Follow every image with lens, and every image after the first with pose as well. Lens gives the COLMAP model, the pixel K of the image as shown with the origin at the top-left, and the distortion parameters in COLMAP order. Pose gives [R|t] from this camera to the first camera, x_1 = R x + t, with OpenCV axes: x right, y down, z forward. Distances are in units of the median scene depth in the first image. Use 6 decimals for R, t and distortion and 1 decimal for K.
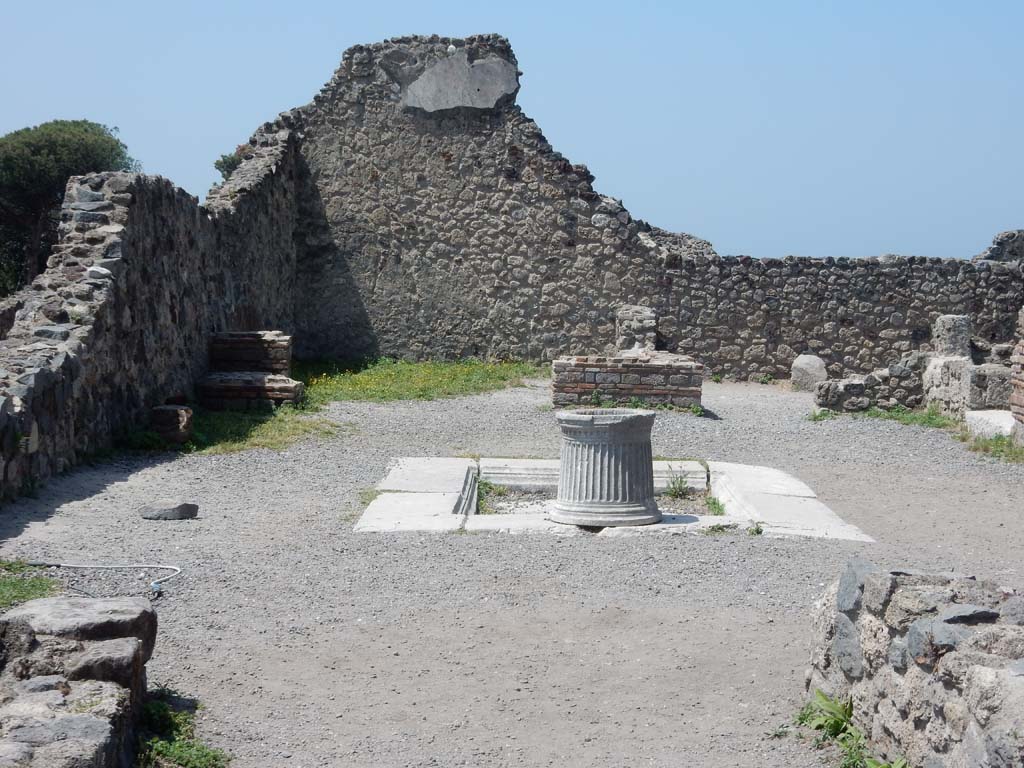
lens RADIAL K [[1753.3, 0, 469.1], [0, 1753.3, 385.4], [0, 0, 1]] dist [0.019407, -0.044453]
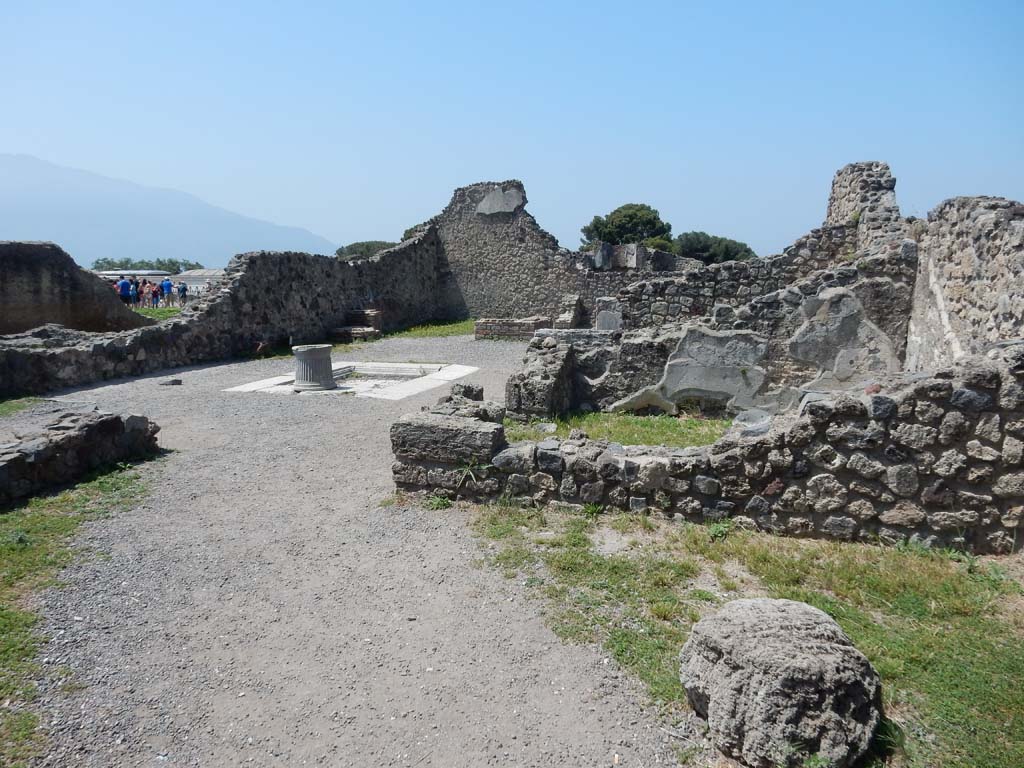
lens RADIAL K [[755.4, 0, 512.0], [0, 755.4, 384.0], [0, 0, 1]] dist [-0.002969, -0.000531]
pose [[0.956390, 0.017330, -0.291579, 0.312028], [0.005683, 0.996945, 0.077895, -0.006286], [0.292038, -0.076155, 0.953370, 0.015362]]
